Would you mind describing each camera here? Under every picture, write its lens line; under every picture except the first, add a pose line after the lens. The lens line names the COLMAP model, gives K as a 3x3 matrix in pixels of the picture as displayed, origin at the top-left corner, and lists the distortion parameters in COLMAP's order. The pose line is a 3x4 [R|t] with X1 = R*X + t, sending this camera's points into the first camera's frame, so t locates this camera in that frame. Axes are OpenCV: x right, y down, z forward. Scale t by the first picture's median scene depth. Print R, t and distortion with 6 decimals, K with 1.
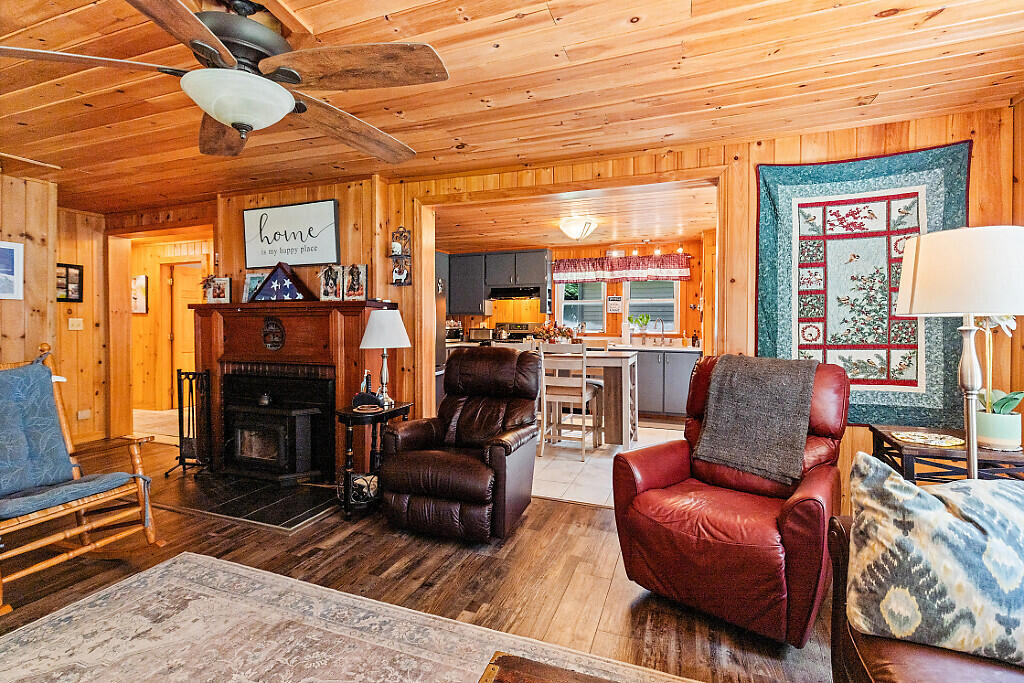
lens RADIAL K [[477.3, 0, 510.2], [0, 477.3, 335.2], [0, 0, 1]] dist [-0.002915, -0.000909]
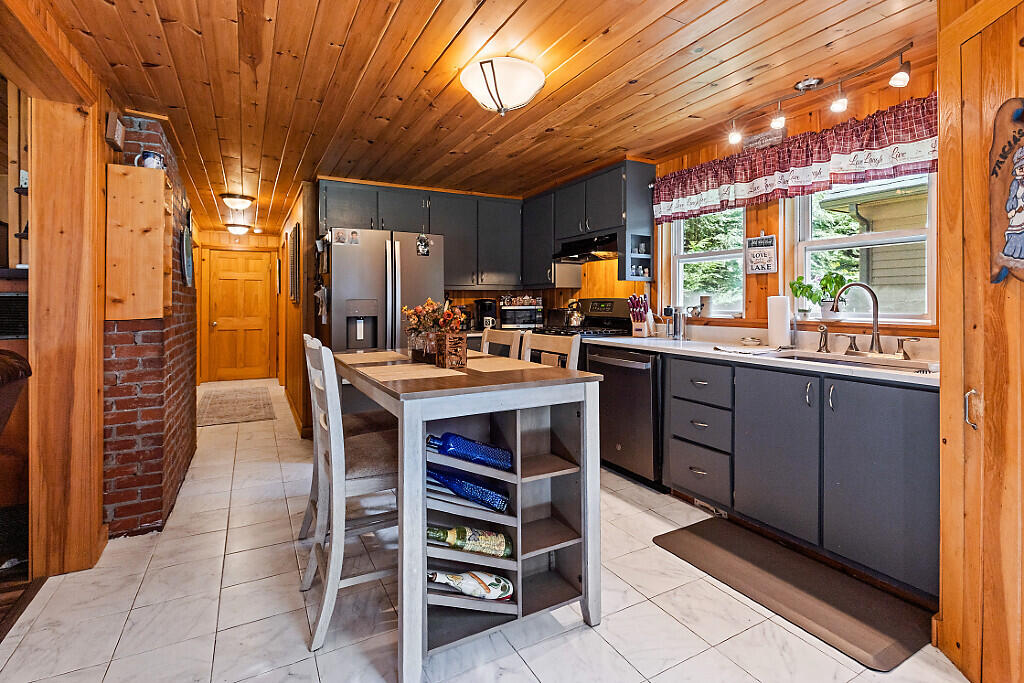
lens RADIAL K [[477.3, 0, 507.5], [0, 477.3, 304.8], [0, 0, 1]] dist [-0.002915, -0.000909]
pose [[0.746711, 0.000094, -0.665149, 0.341726], [-0.013320, 0.999802, -0.014811, -0.008401], [0.665015, 0.019919, 0.746564, 0.520823]]
